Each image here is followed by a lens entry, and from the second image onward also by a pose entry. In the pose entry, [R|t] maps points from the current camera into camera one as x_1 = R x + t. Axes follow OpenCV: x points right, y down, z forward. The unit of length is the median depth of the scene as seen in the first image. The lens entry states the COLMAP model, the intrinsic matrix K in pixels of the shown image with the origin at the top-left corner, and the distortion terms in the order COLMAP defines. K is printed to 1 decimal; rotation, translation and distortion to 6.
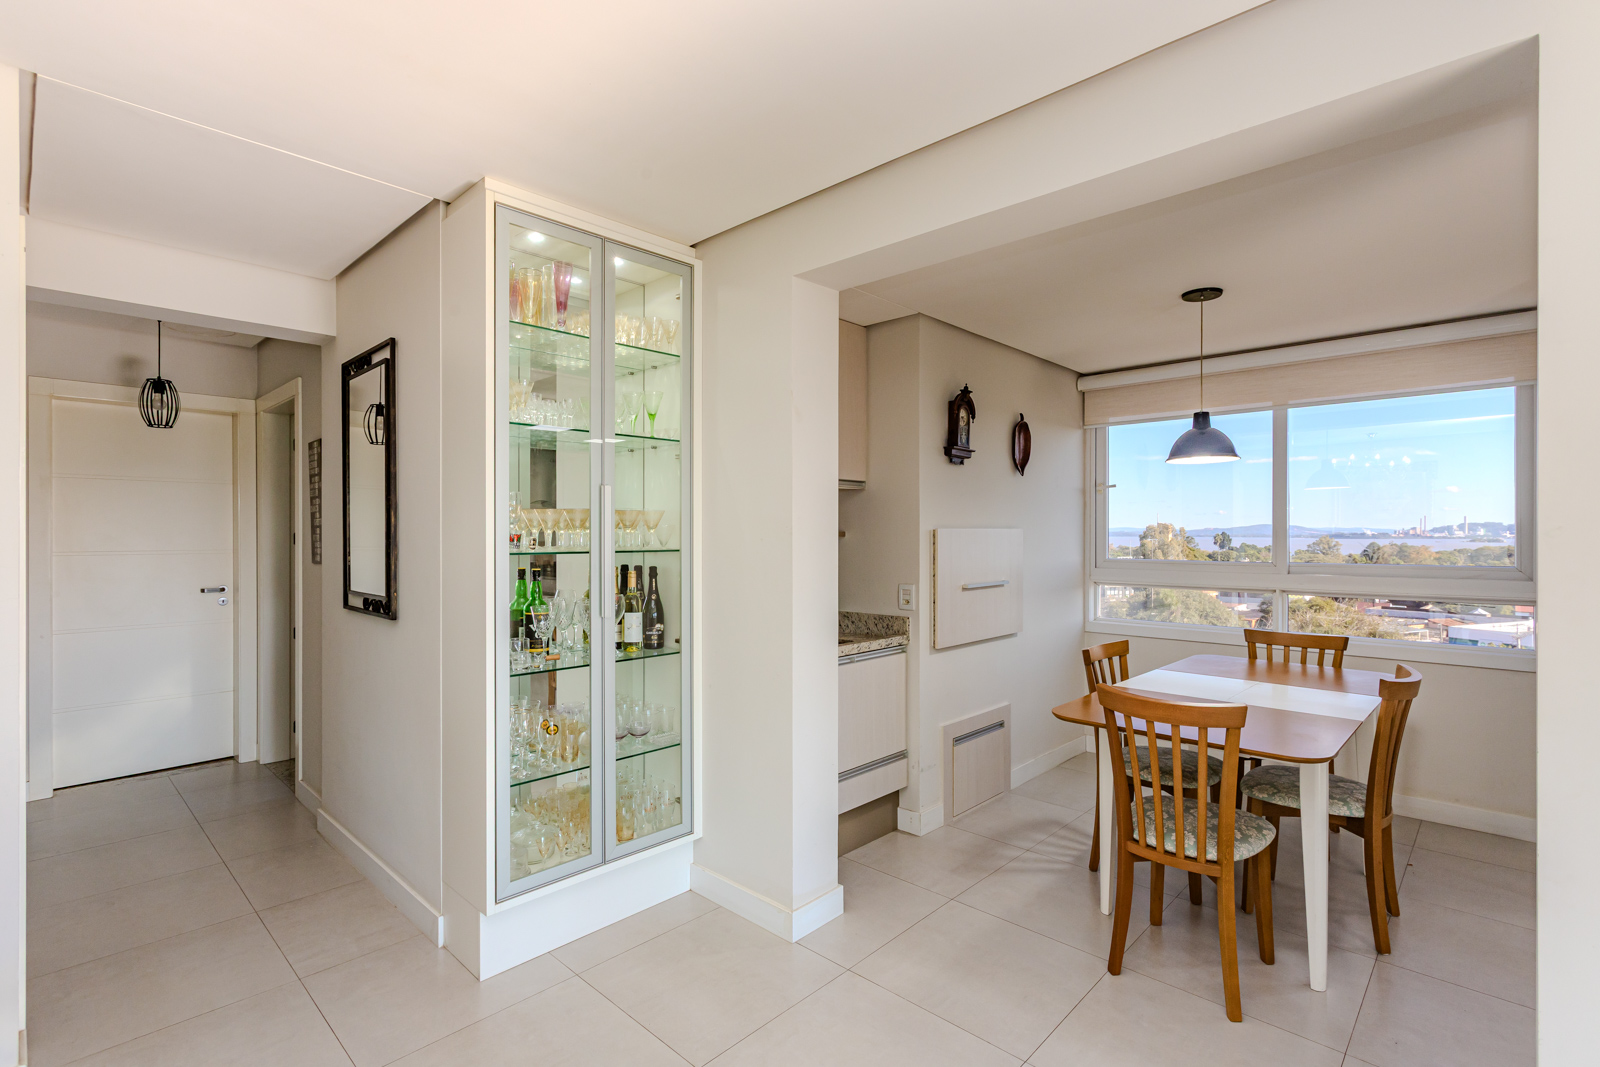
lens RADIAL K [[753.3, 0, 805.5], [0, 753.3, 535.3], [0, 0, 1]] dist [-0.003496, 0.004093]
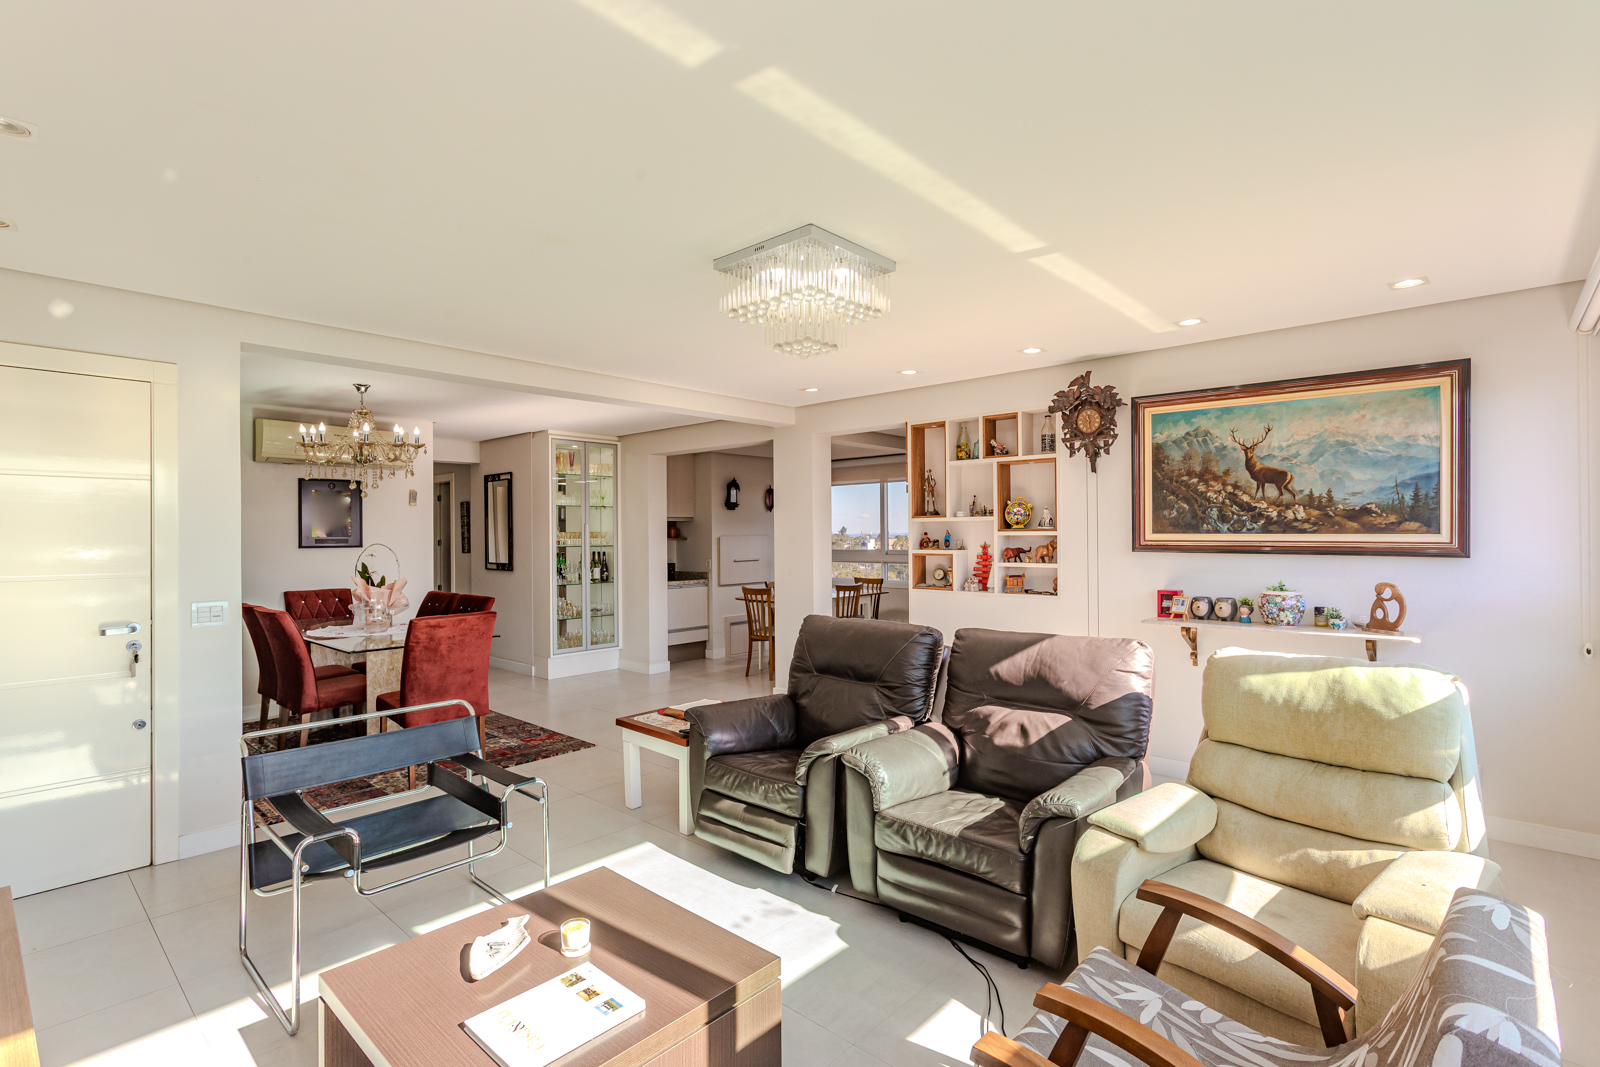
lens RADIAL K [[753.3, 0, 798.2], [0, 753.3, 536.1], [0, 0, 1]] dist [-0.003496, 0.004093]
pose [[0.999835, -0.007604, 0.016485, 0.388569], [0.007593, 0.999971, 0.000725, -0.010579], [-0.016490, -0.000600, 0.999864, -1.482287]]
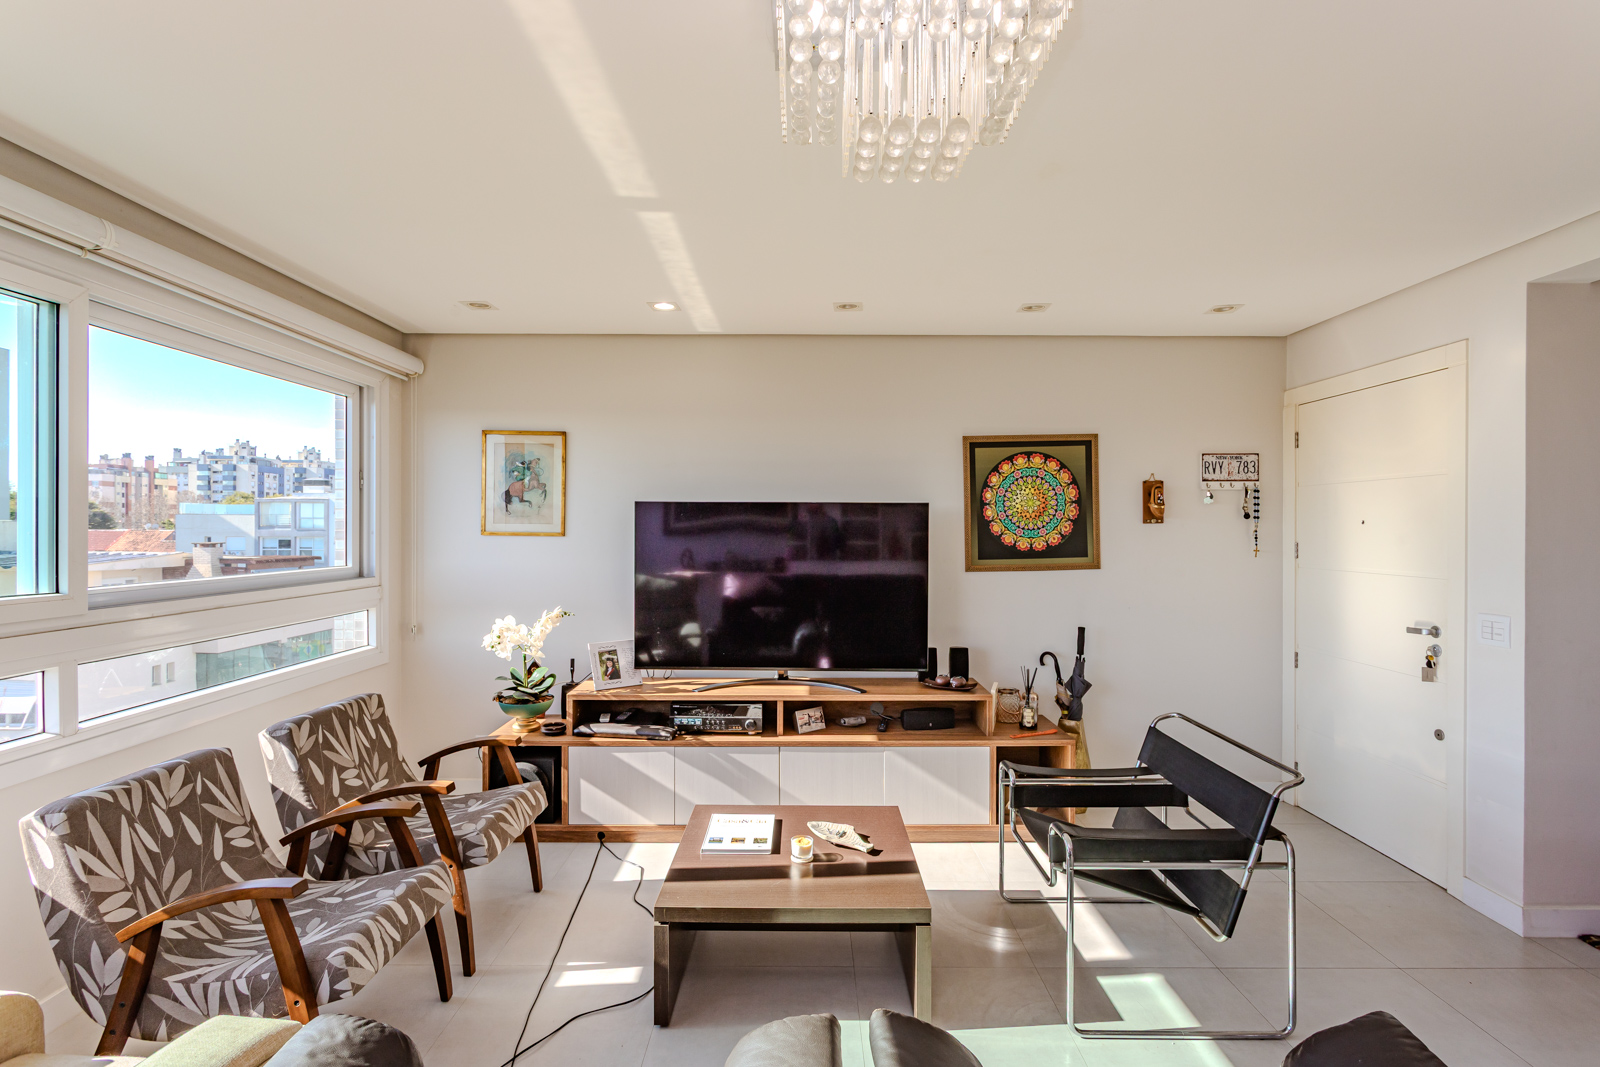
lens RADIAL K [[753.3, 0, 815.1], [0, 753.3, 529.3], [0, 0, 1]] dist [-0.003496, 0.004093]
pose [[-0.719361, -0.003068, -0.694630, 0.717910], [-0.004297, 0.999991, 0.000033, -0.019286], [0.694623, 0.003009, -0.719367, -0.412225]]
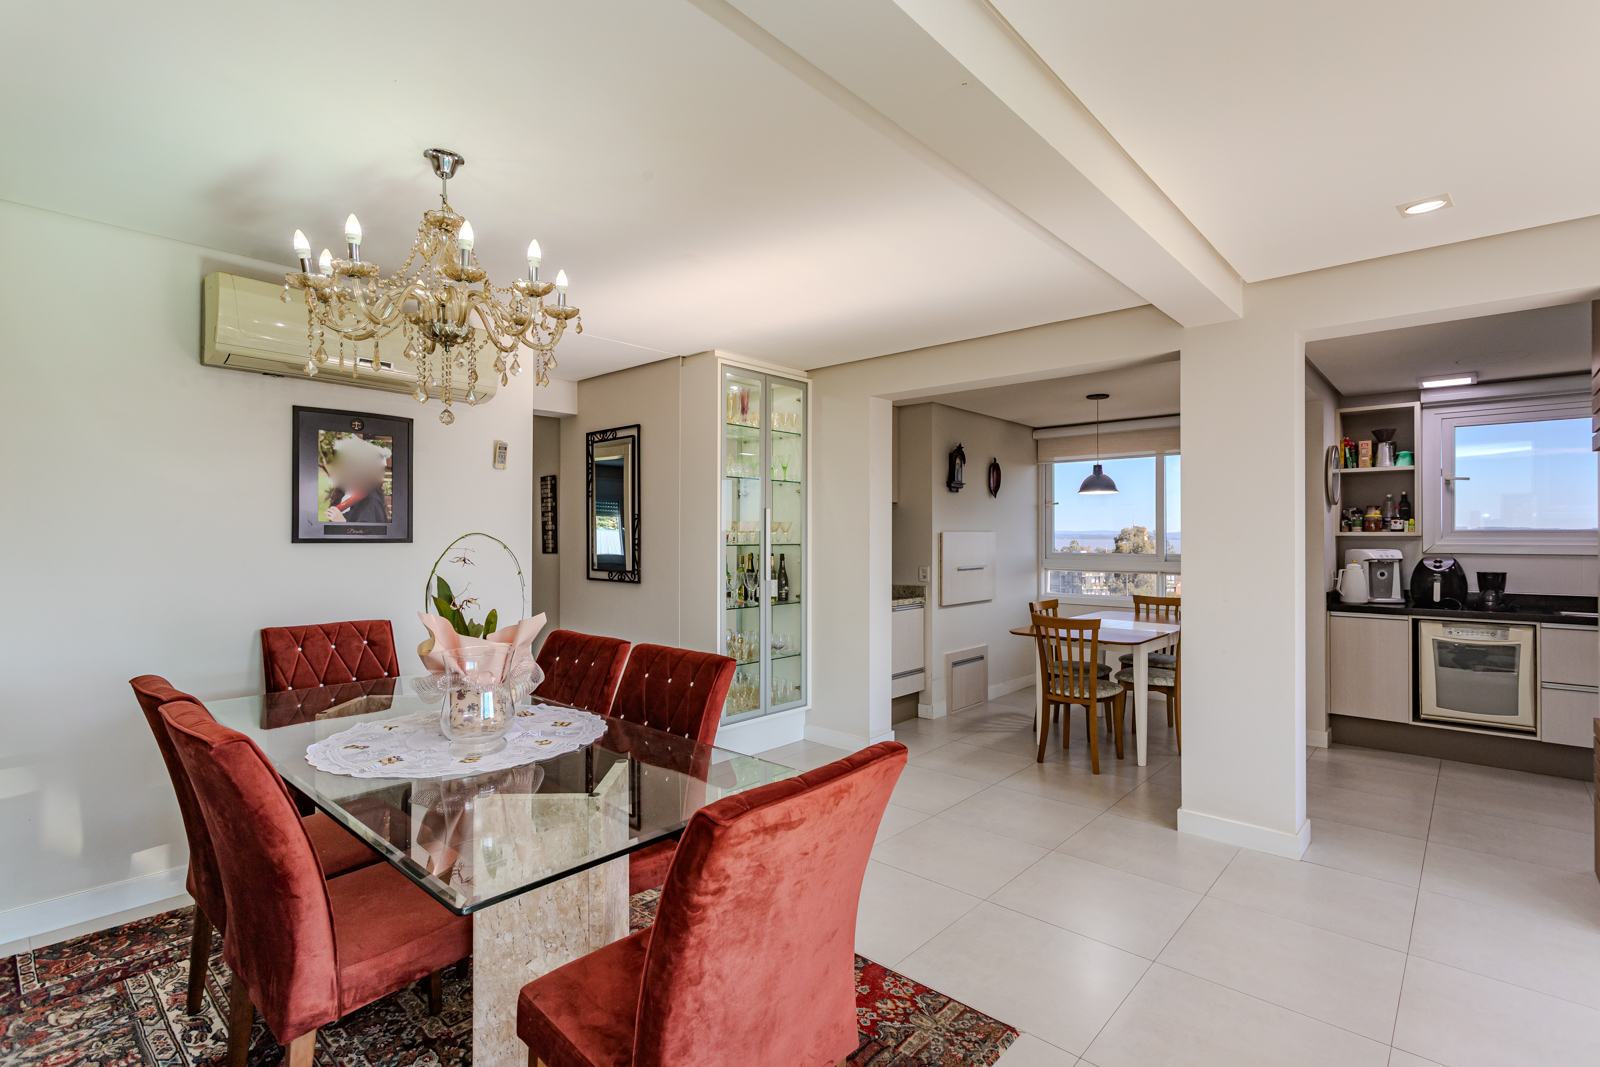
lens RADIAL K [[753.3, 0, 804.5], [0, 753.3, 532.6], [0, 0, 1]] dist [-0.003496, 0.004093]
pose [[0.999694, 0.001382, 0.024686, -0.162216], [-0.001226, 0.999979, -0.006344, 0.002517], [-0.024694, 0.006312, 0.999675, -0.614498]]
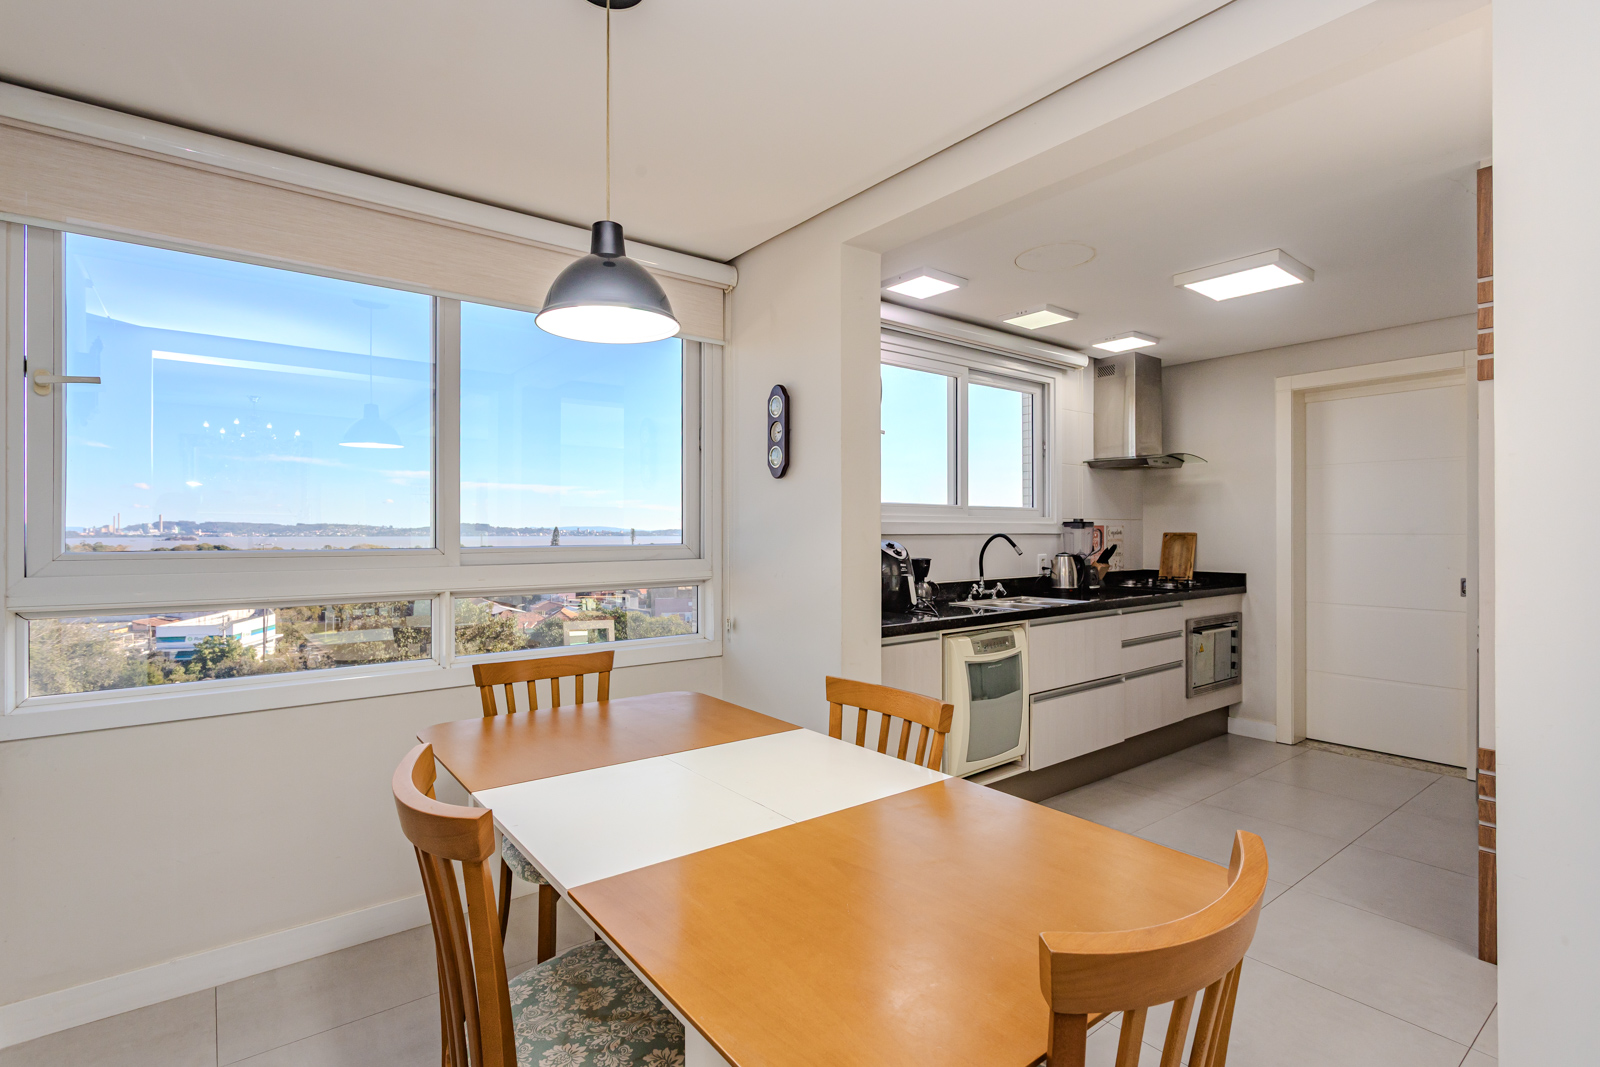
lens RADIAL K [[753.3, 0, 804.5], [0, 753.3, 529.1], [0, 0, 1]] dist [-0.003496, 0.004093]
pose [[0.140384, 0.003436, 0.990091, 0.069453], [0.002921, 0.999988, -0.003885, 0.027554], [-0.990093, 0.003437, 0.140372, 0.716812]]
